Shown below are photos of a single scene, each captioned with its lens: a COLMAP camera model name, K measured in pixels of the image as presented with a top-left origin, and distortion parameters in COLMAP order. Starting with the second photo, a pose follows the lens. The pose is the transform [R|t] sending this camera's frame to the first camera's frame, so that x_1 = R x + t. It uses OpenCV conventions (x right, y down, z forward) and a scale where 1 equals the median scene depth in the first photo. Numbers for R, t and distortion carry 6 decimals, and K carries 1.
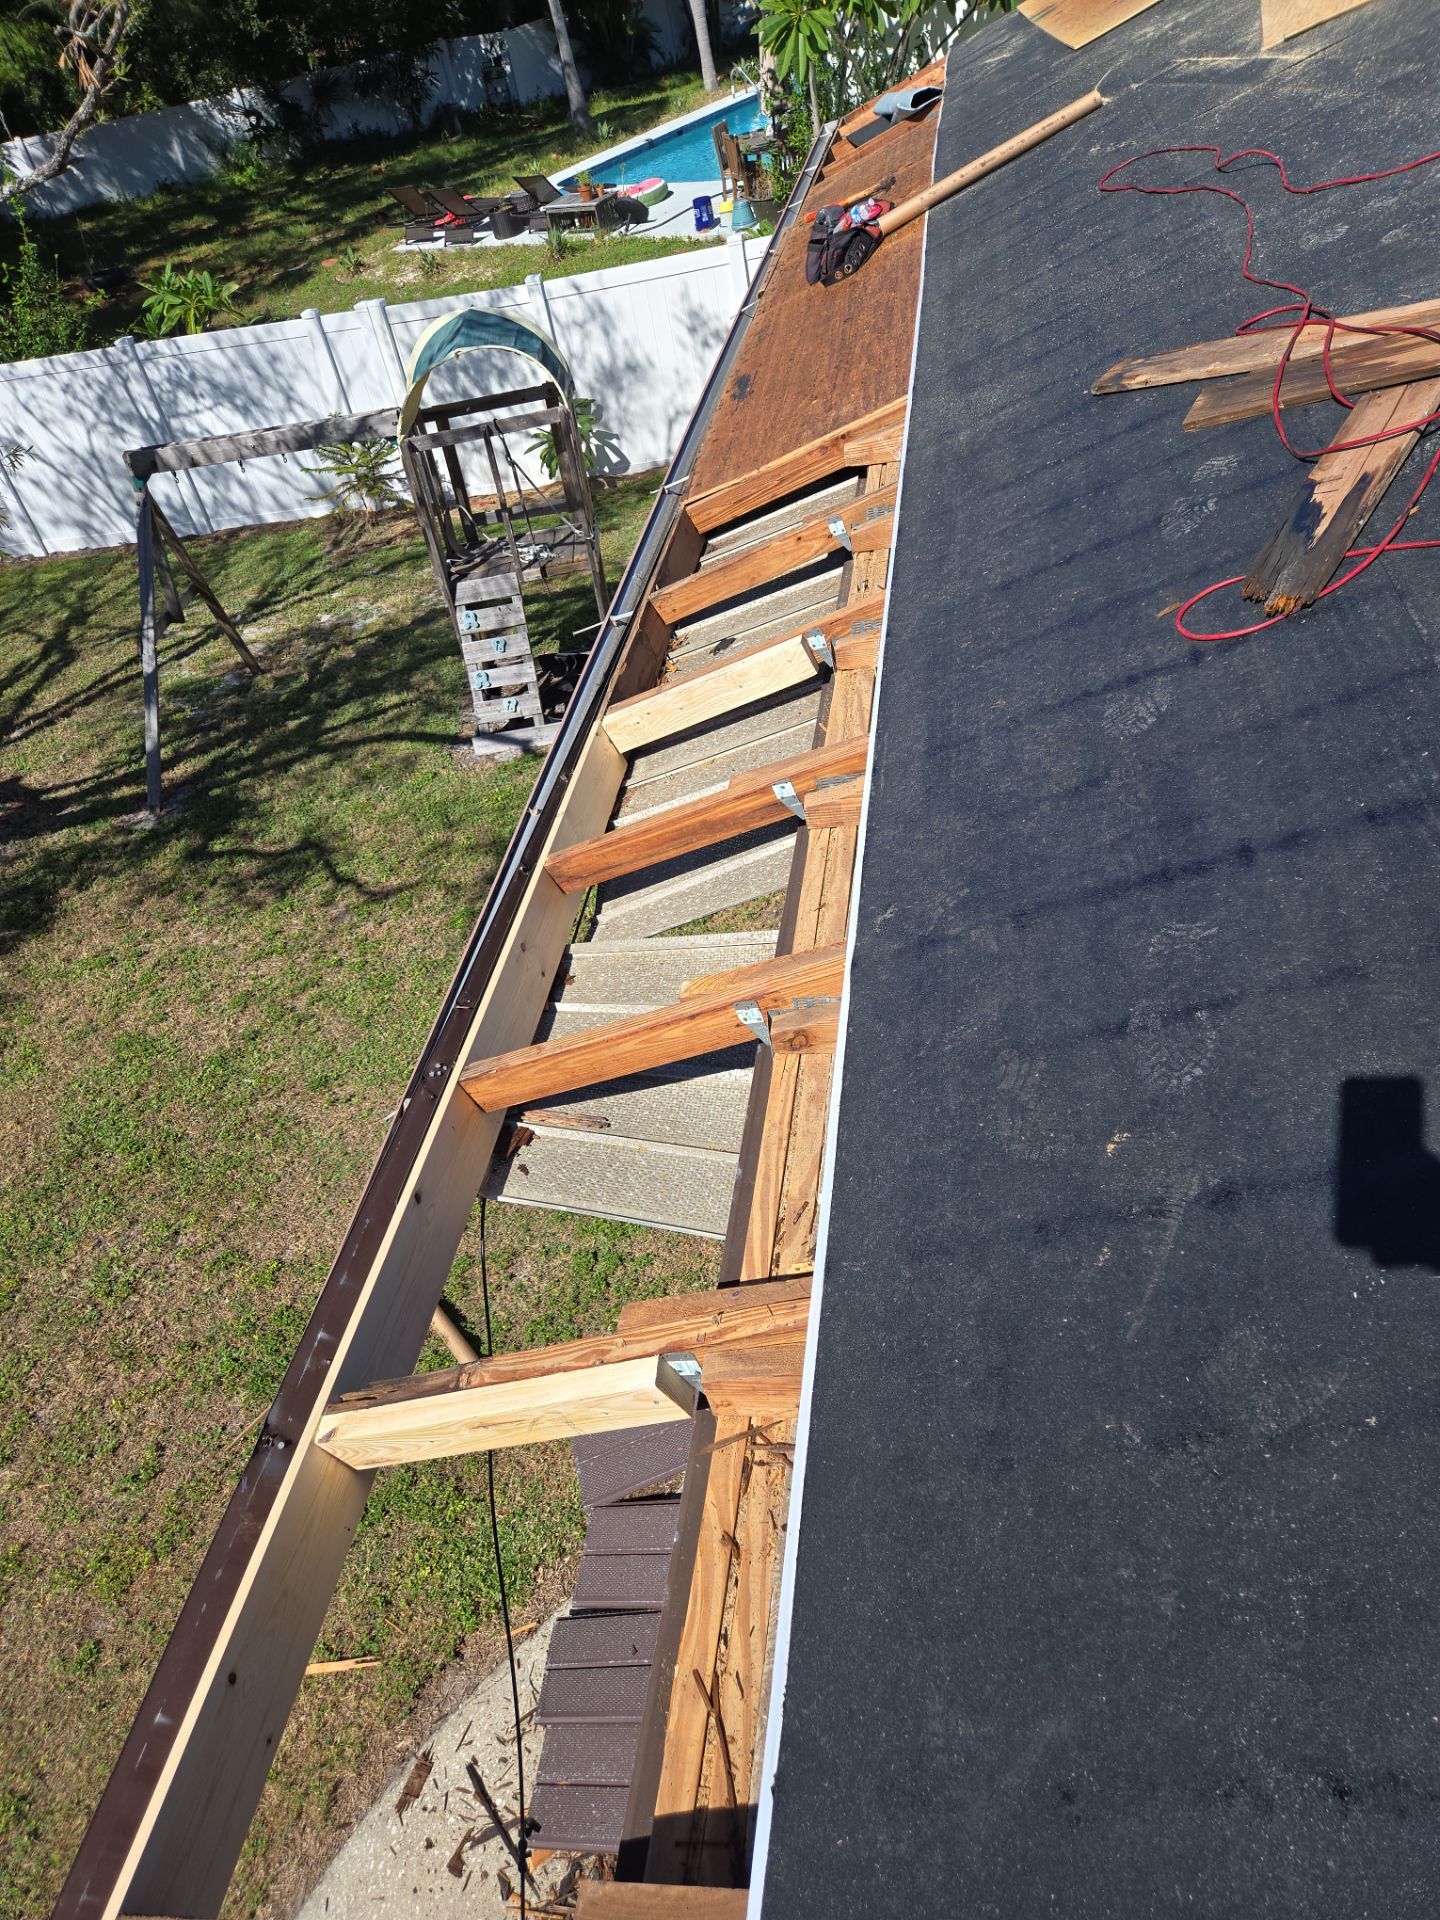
lens RADIAL K [[1269.4, 0, 701.2], [0, 1269.4, 960.8], [0, 0, 1]] dist [0.075297, -0.065624]
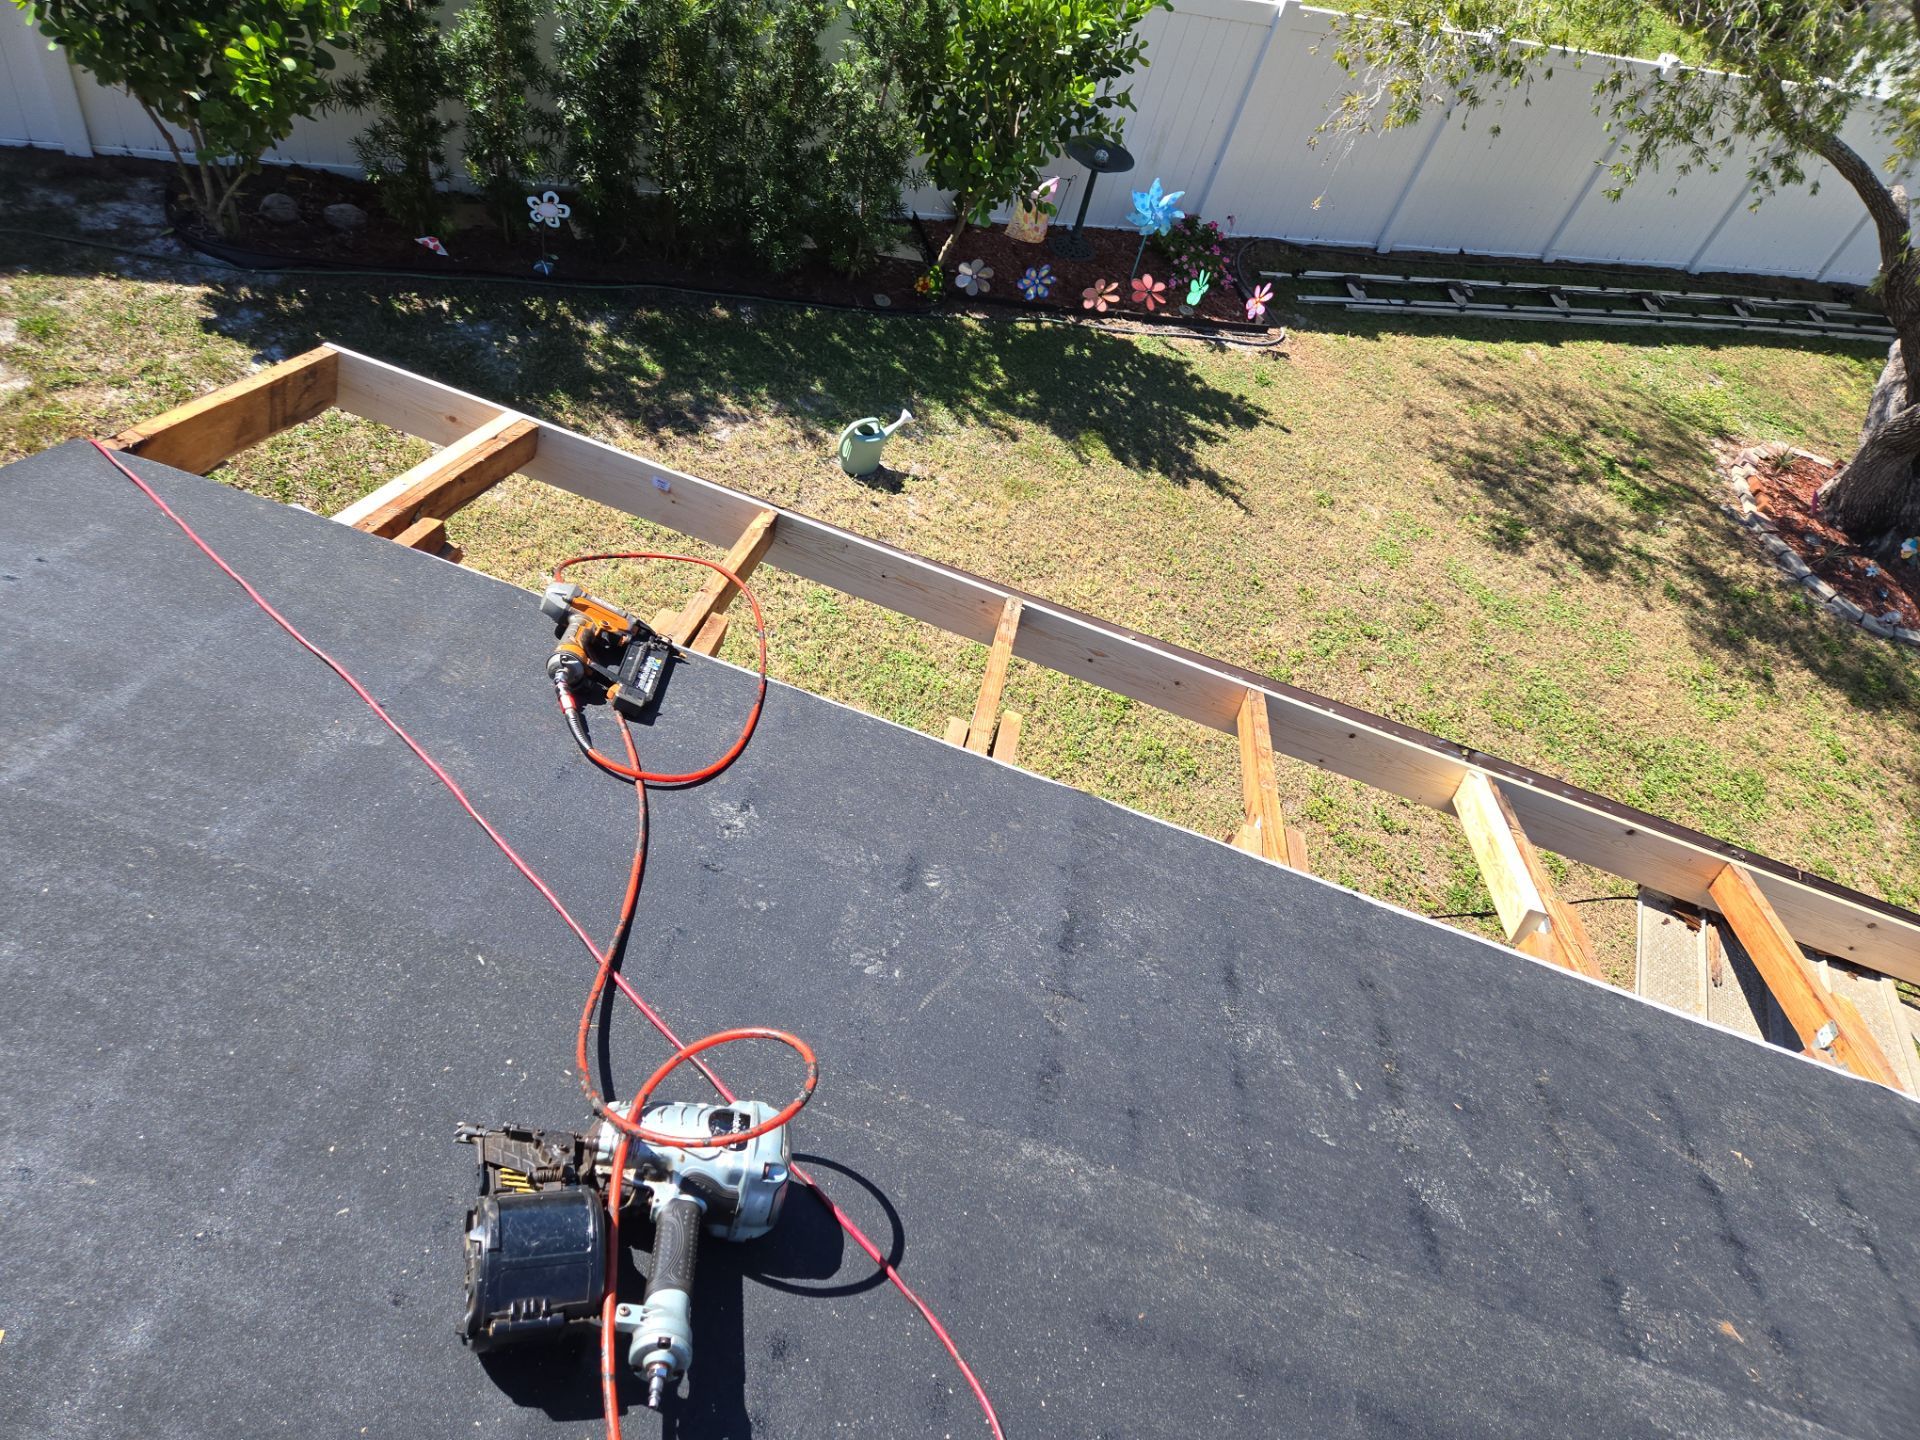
lens RADIAL K [[1278.9, 0, 963.0], [0, 1278.9, 656.2], [0, 0, 1]] dist [0.074305, -0.068759]
pose [[-0.123600, 0.824998, -0.551454, 0.296921], [-0.807457, 0.239417, 0.539158, -0.029349], [0.576832, 0.511915, 0.636559, -0.289957]]
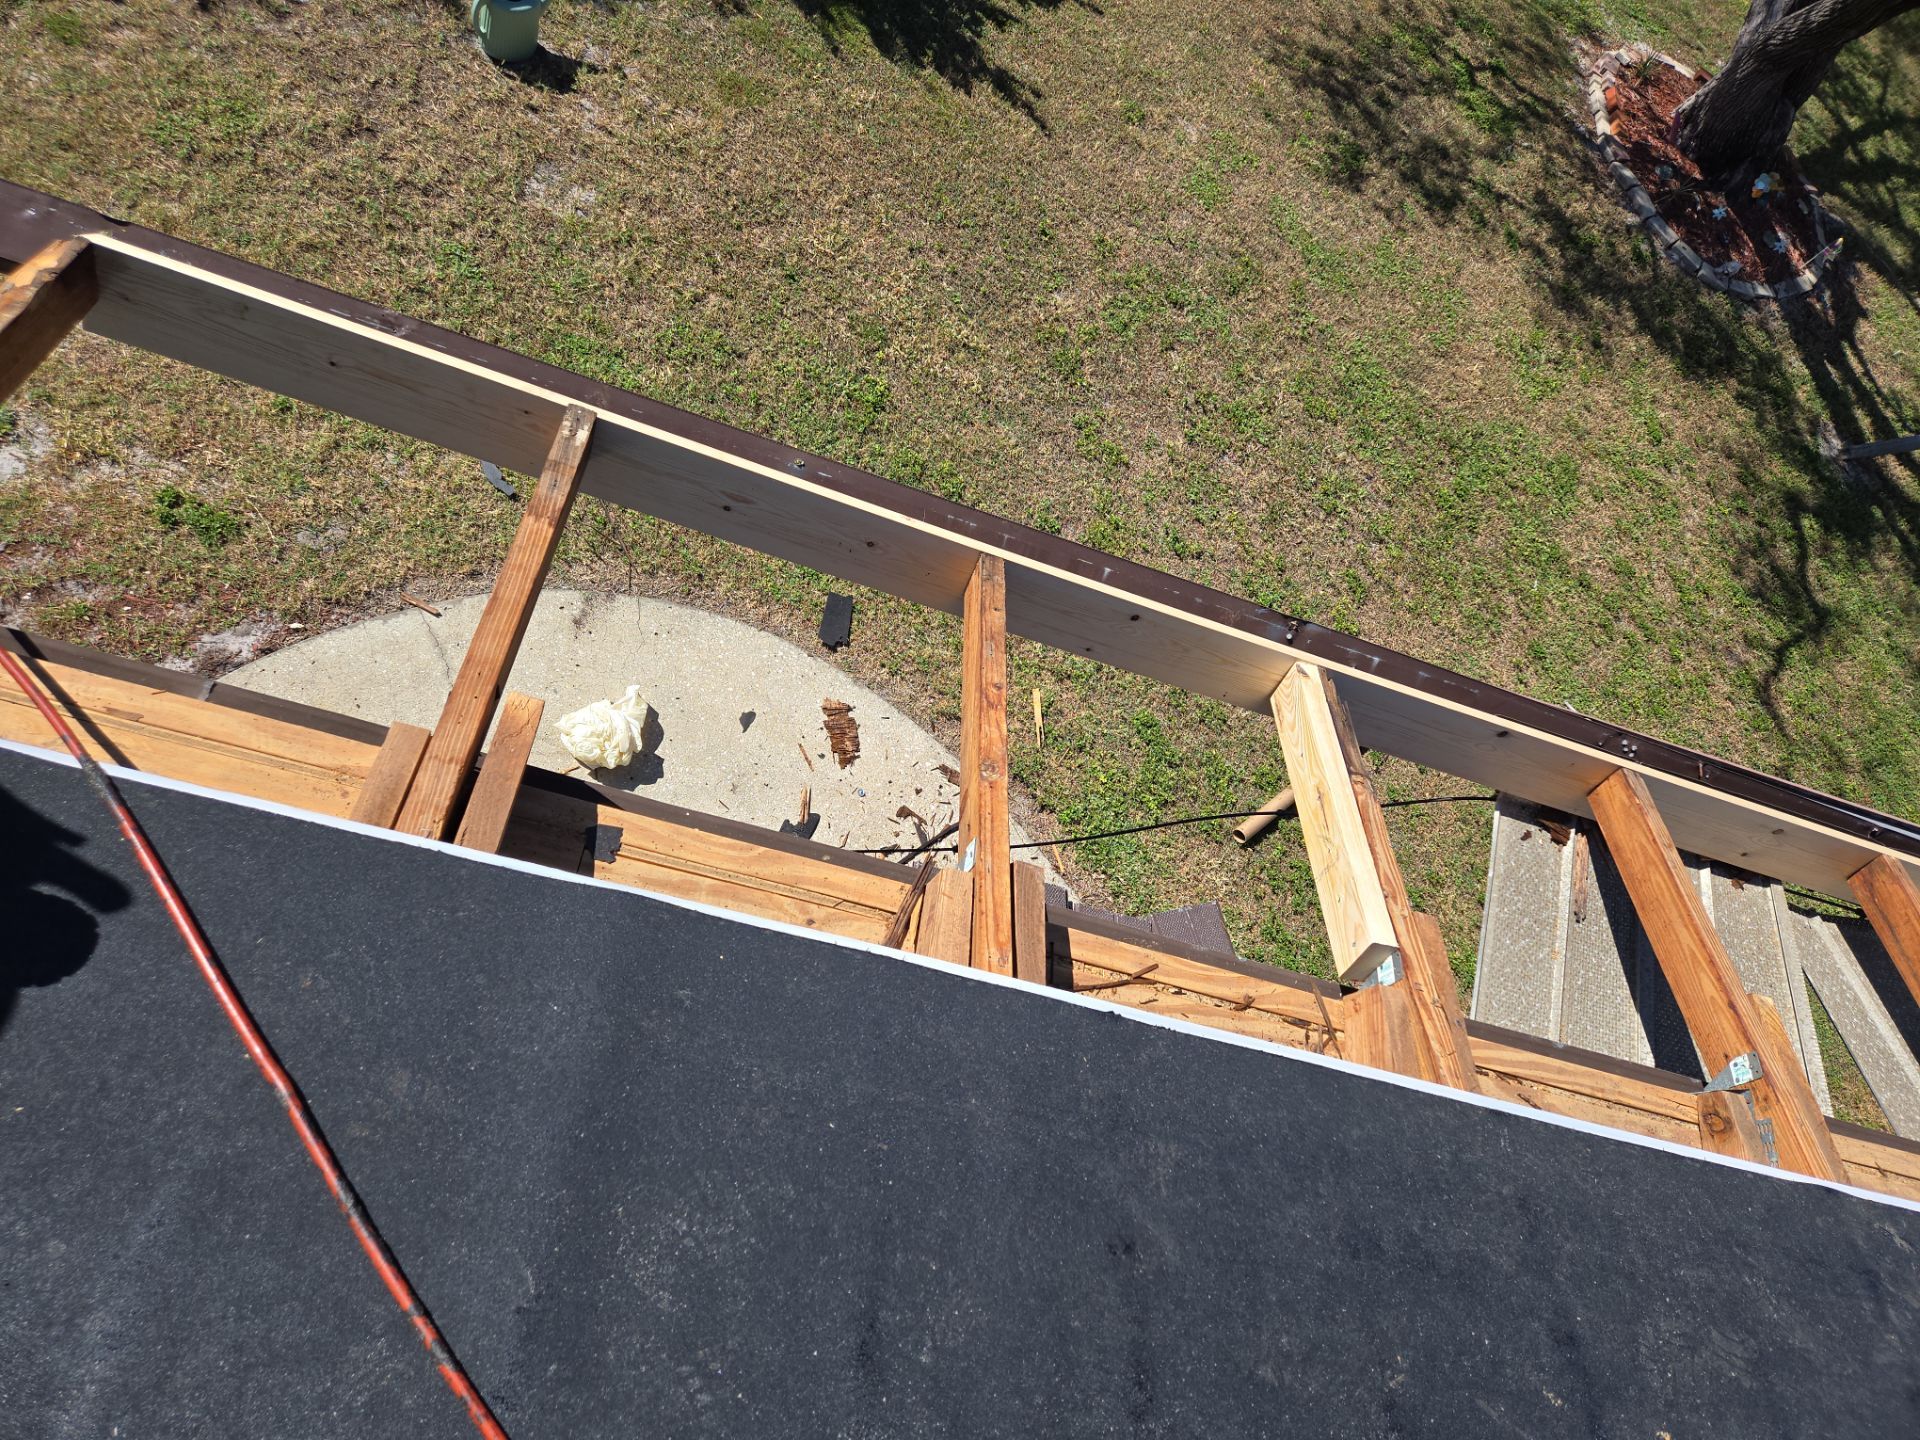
lens RADIAL K [[1269.4, 0, 964.0], [0, 1269.4, 705.3], [0, 0, 1]] dist [0.075297, -0.065624]
pose [[-0.047775, 0.965700, -0.255226, 0.027031], [-0.881551, 0.079381, 0.465367, 0.044362], [0.469665, 0.247228, 0.847522, -0.068449]]
